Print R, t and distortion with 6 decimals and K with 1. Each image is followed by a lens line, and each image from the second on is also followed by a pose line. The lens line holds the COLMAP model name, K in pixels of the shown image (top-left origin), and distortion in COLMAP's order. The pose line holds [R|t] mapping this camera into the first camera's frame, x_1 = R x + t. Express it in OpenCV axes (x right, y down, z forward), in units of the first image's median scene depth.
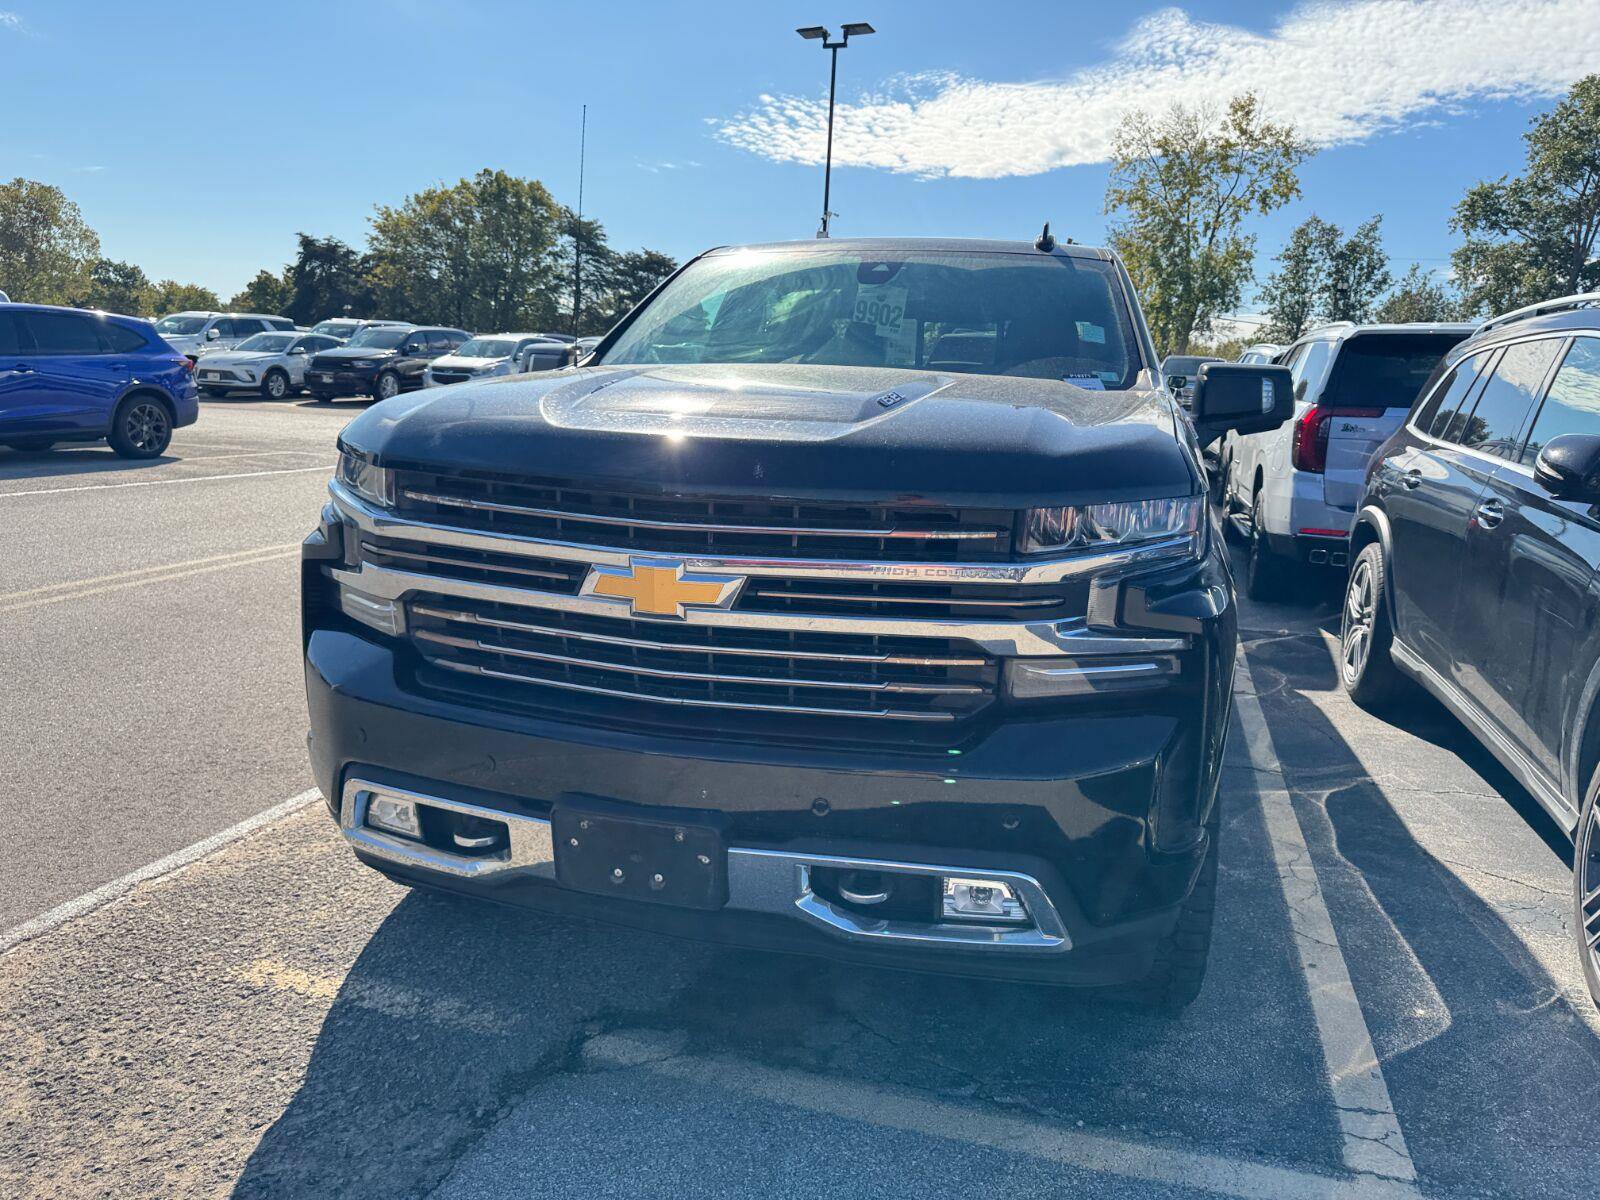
lens RADIAL K [[1146.5, 0, 789.5], [0, 1146.5, 552.8], [0, 0, 1]] dist [0.005575, -0.010153]
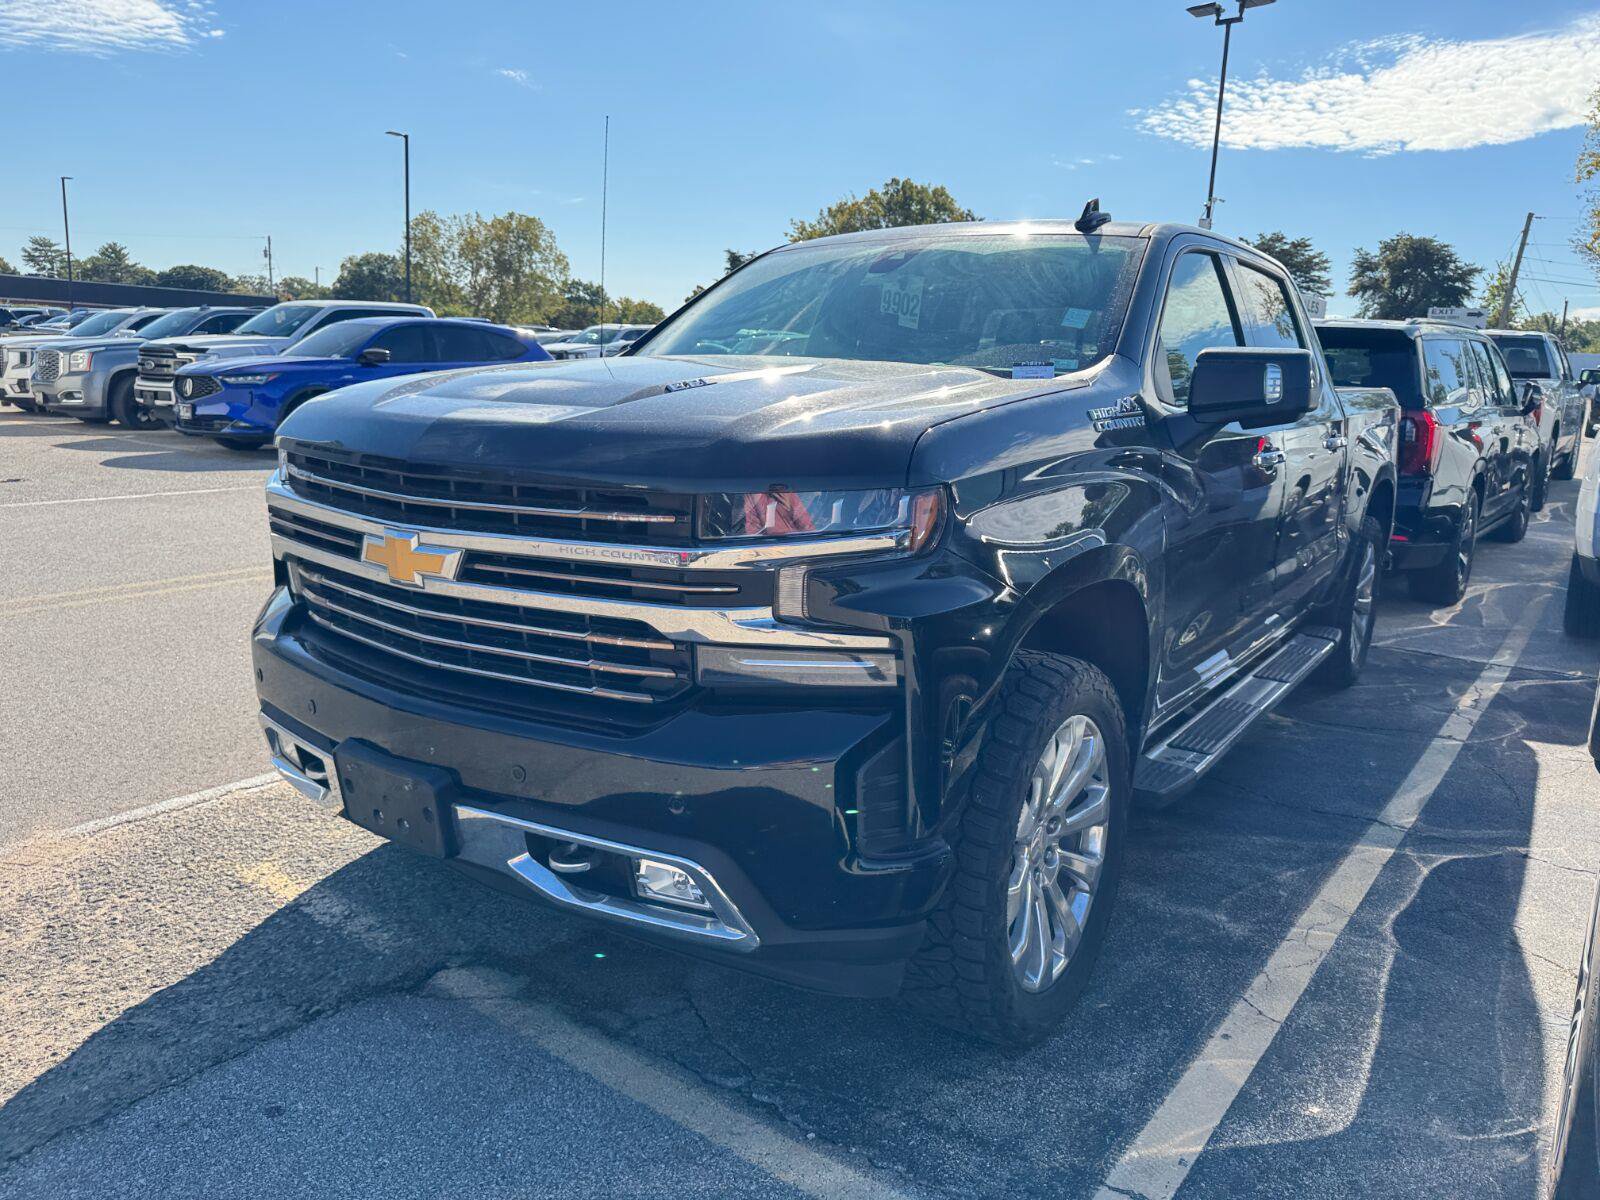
lens RADIAL K [[1141.4, 0, 776.9], [0, 1141.4, 548.1], [0, 0, 1]] dist [0.002154, -0.009658]
pose [[0.937638, 0.043355, -0.344899, 0.315059], [-0.044889, 0.998986, 0.003541, 0.000393], [0.344702, 0.012162, 0.938633, 0.048052]]
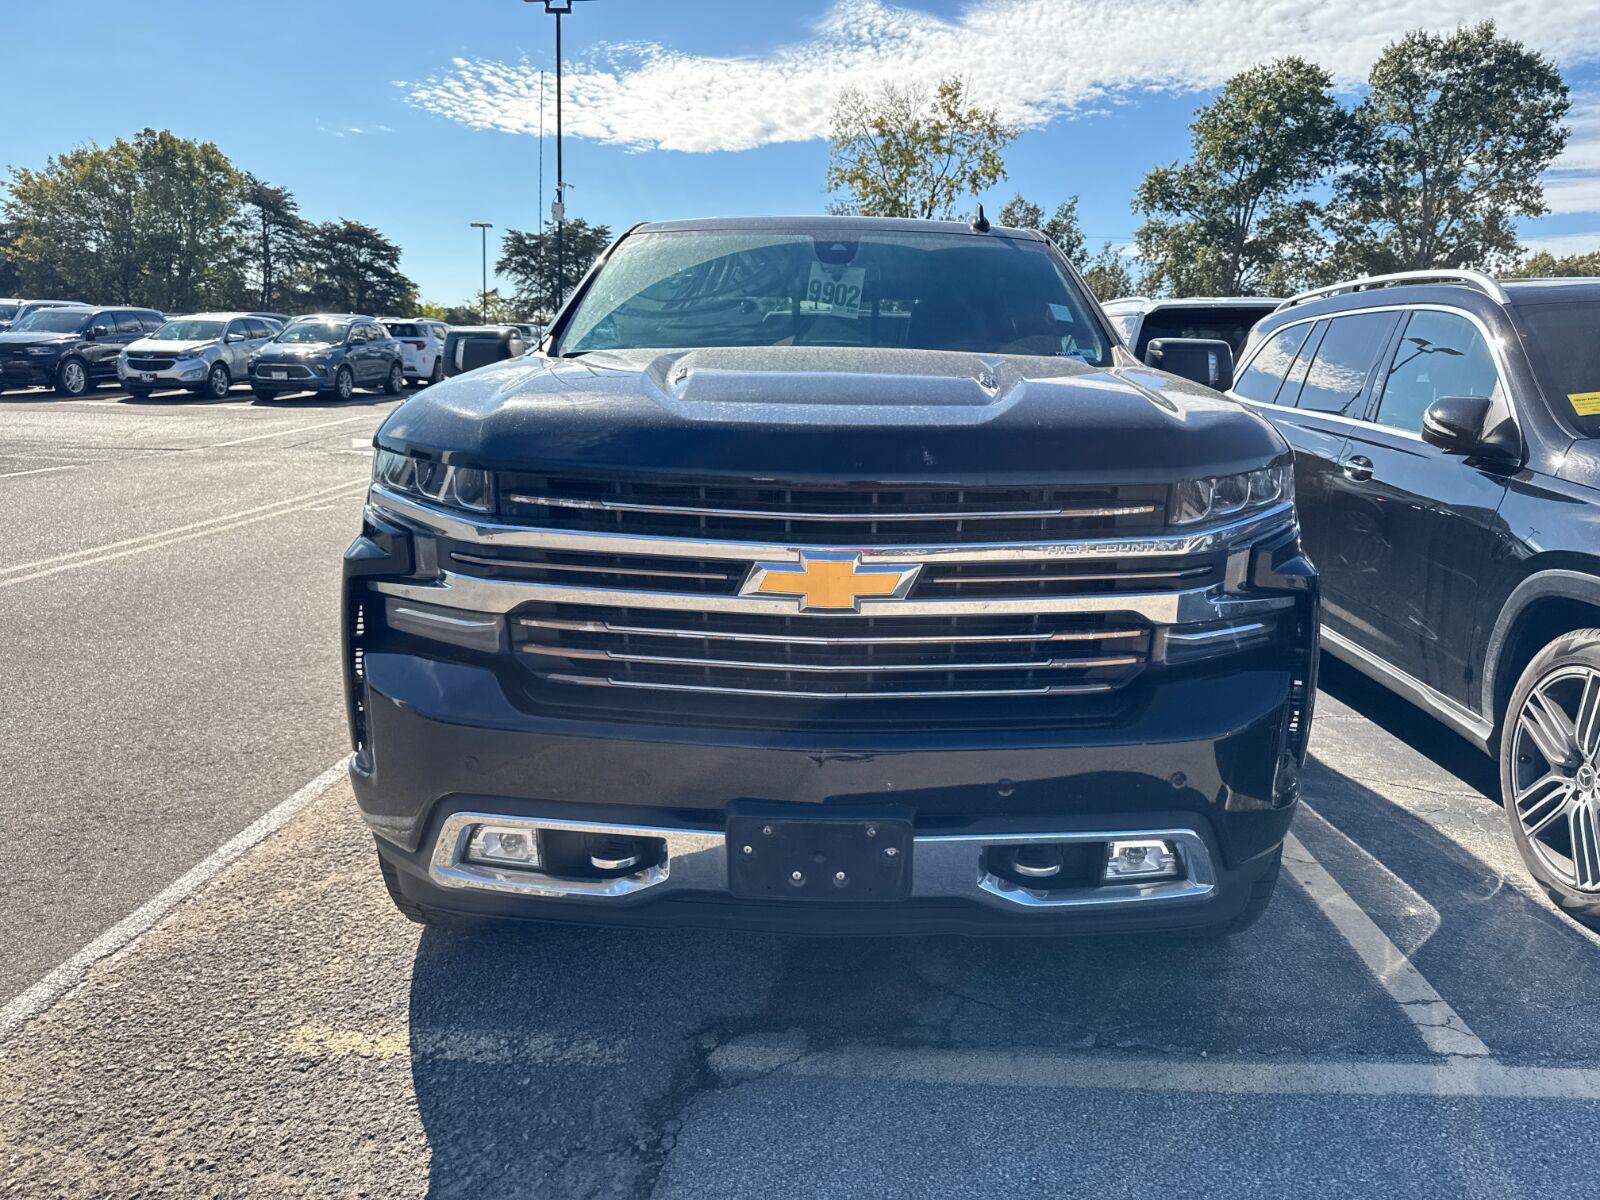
lens RADIAL K [[1151.7, 0, 803.2], [0, 1151.7, 554.3], [0, 0, 1]] dist [0.008183, -0.010015]
pose [[0.968949, -0.059354, 0.240029, -0.199532], [0.054390, 0.998148, 0.027258, -0.011037], [-0.241203, -0.013356, 0.970383, 0.029320]]
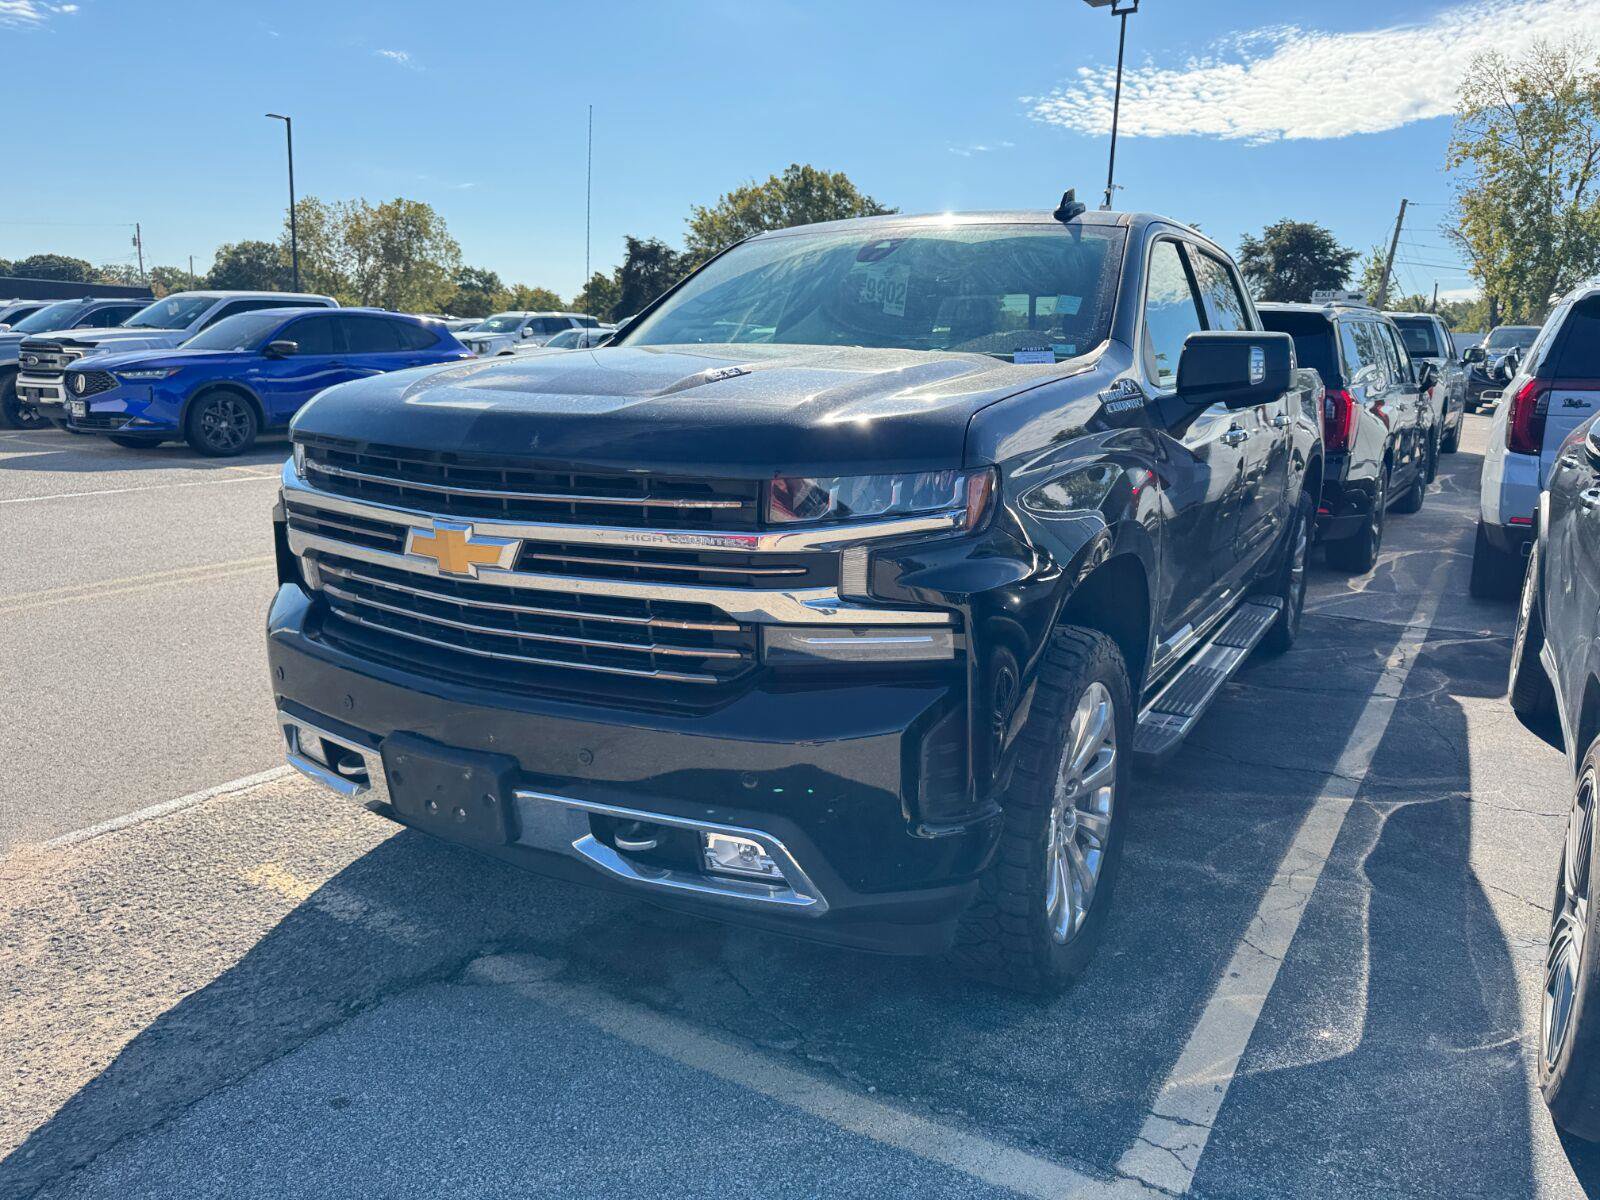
lens RADIAL K [[1146.5, 0, 789.5], [0, 1146.5, 552.8], [0, 0, 1]] dist [0.005575, -0.010153]
pose [[0.965992, 0.022738, -0.257570, 0.254789], [-0.019767, 0.999705, 0.014118, 0.006698], [0.257815, -0.008547, 0.966157, 0.004367]]
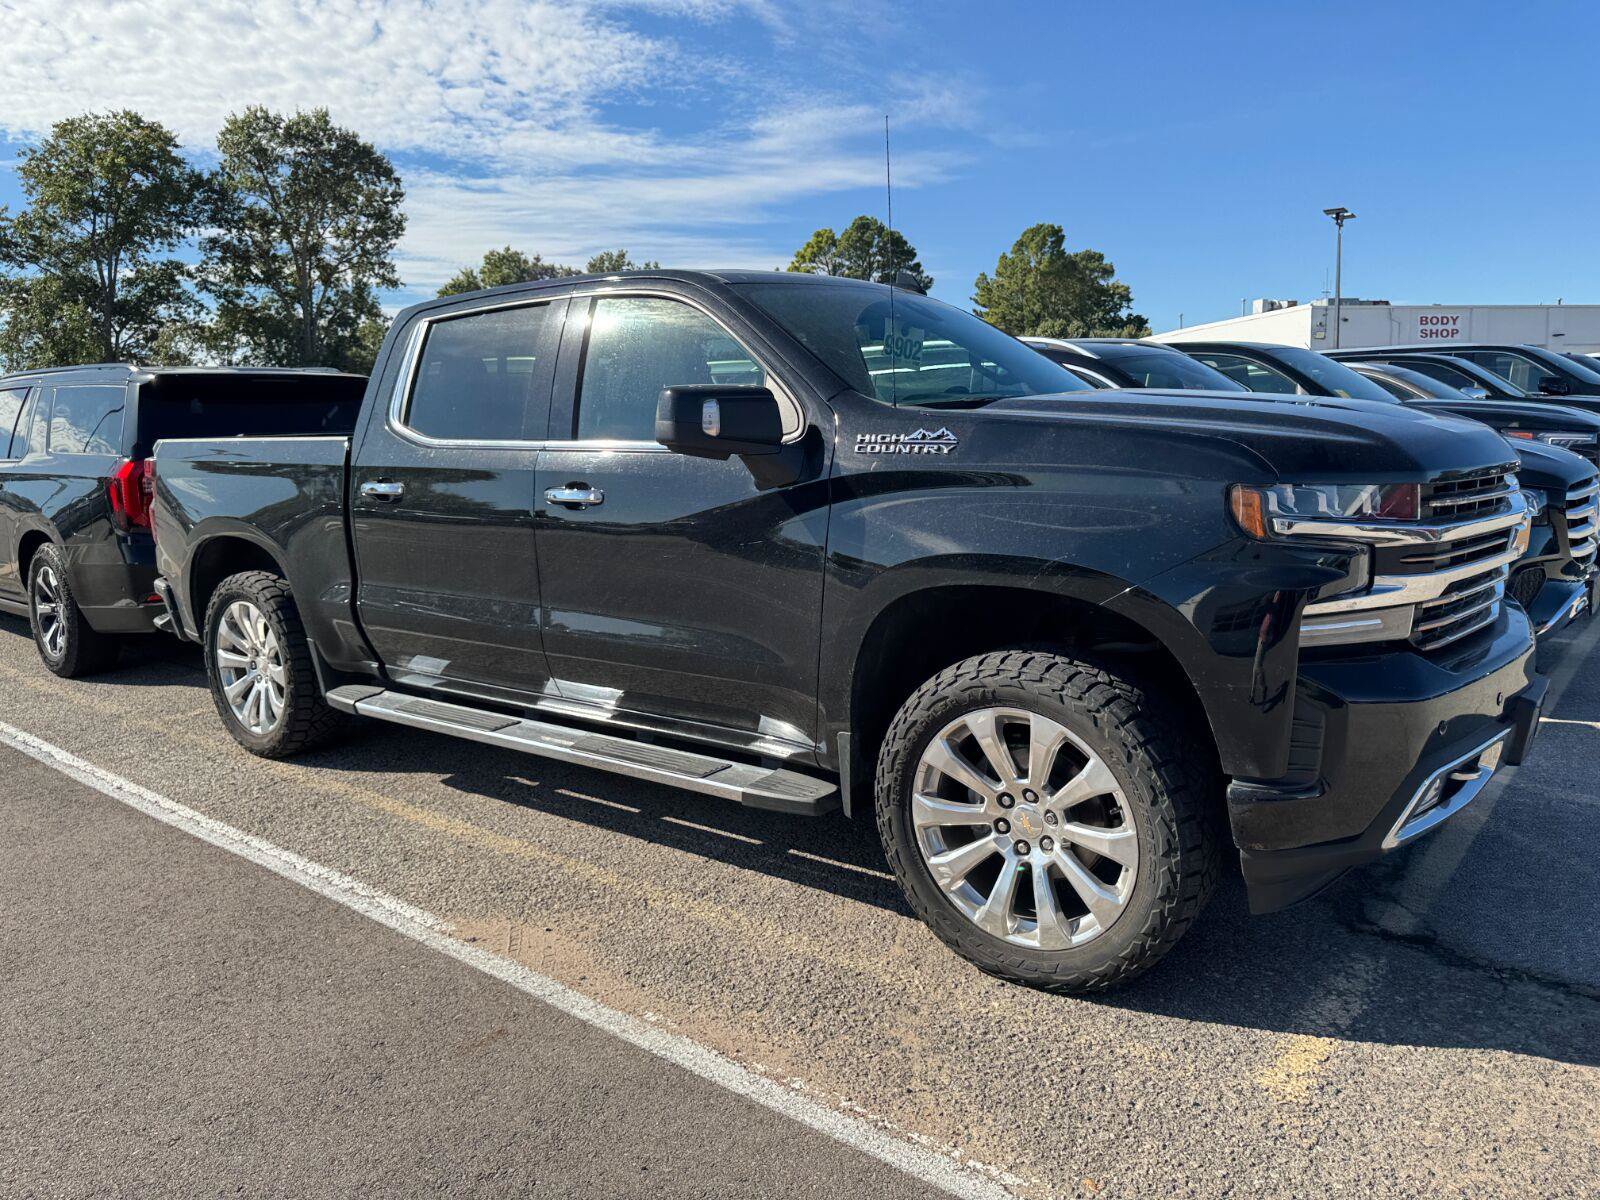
lens RADIAL K [[1174.8, 0, 790.2], [0, 1174.8, 543.0], [0, 0, 1]] dist [-0.001893, 0.001077]
pose [[0.379935, -0.147644, 0.913154, -0.998085], [0.185507, 0.979286, 0.081153, -0.137083], [-0.906221, 0.138563, 0.399454, 0.676648]]
